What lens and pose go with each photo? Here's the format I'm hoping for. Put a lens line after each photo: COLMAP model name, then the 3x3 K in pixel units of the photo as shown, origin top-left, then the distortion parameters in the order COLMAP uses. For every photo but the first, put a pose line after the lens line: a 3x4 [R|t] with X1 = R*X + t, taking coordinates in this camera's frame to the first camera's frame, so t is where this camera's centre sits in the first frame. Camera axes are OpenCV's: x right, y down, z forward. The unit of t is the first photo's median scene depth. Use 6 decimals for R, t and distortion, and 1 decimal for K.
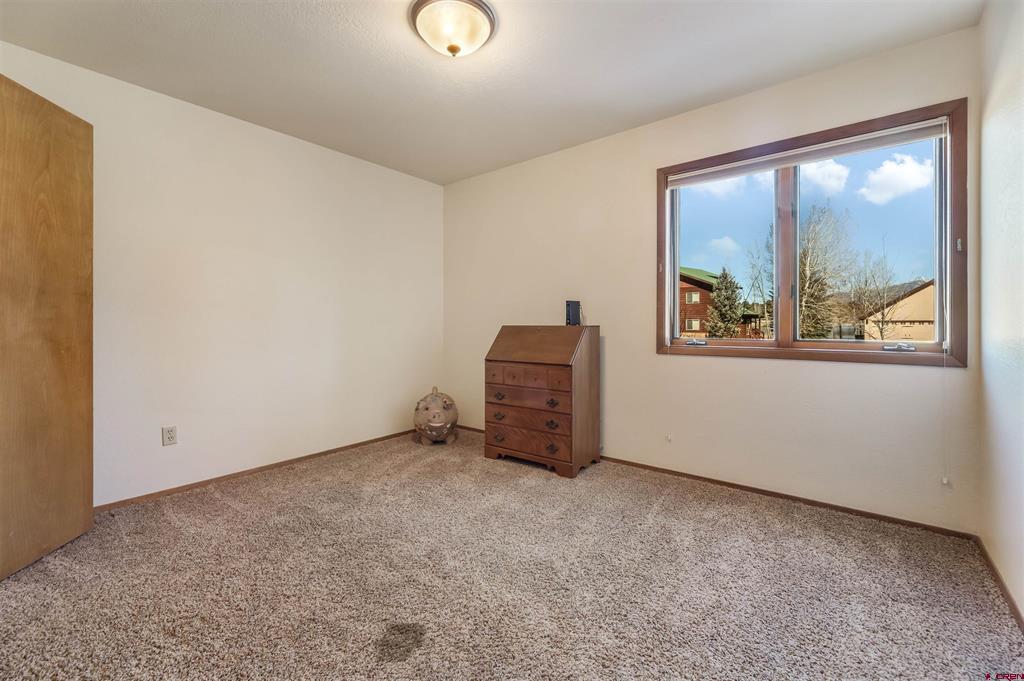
lens RADIAL K [[423.8, 0, 509.2], [0, 423.8, 336.5], [0, 0, 1]] dist [-0.001636, -0.000151]
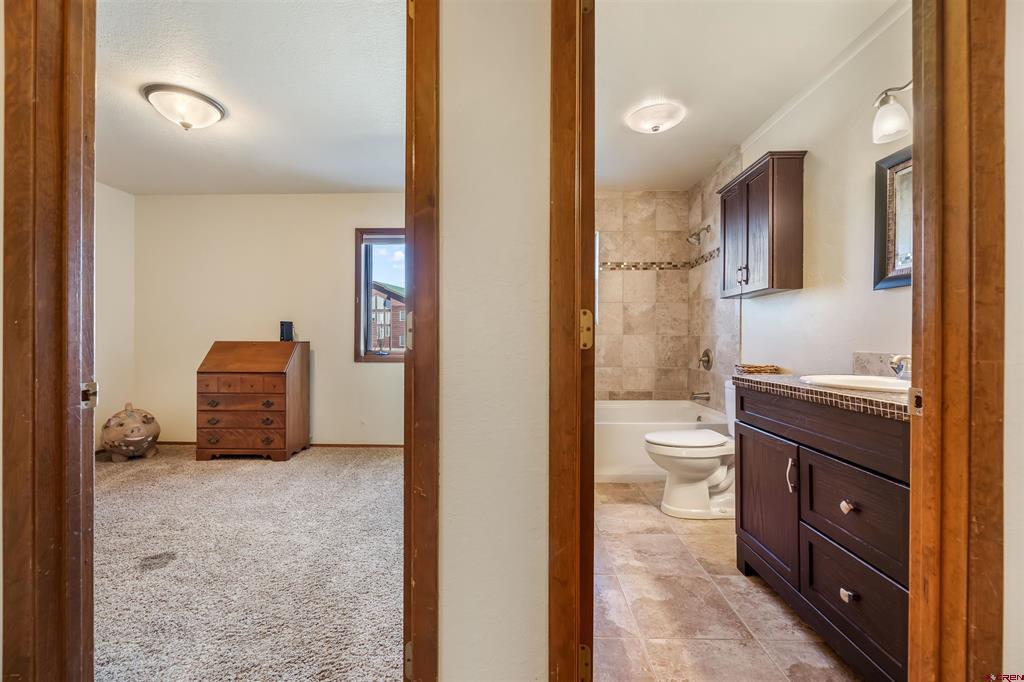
lens RADIAL K [[423.8, 0, 509.2], [0, 423.8, 337.0], [0, 0, 1]] dist [-0.001636, -0.000151]
pose [[0.799111, 0.010347, 0.601095, -0.075814], [0.011311, 0.999416, -0.032241, 0.008824], [-0.601078, 0.032562, 0.798527, -0.390642]]
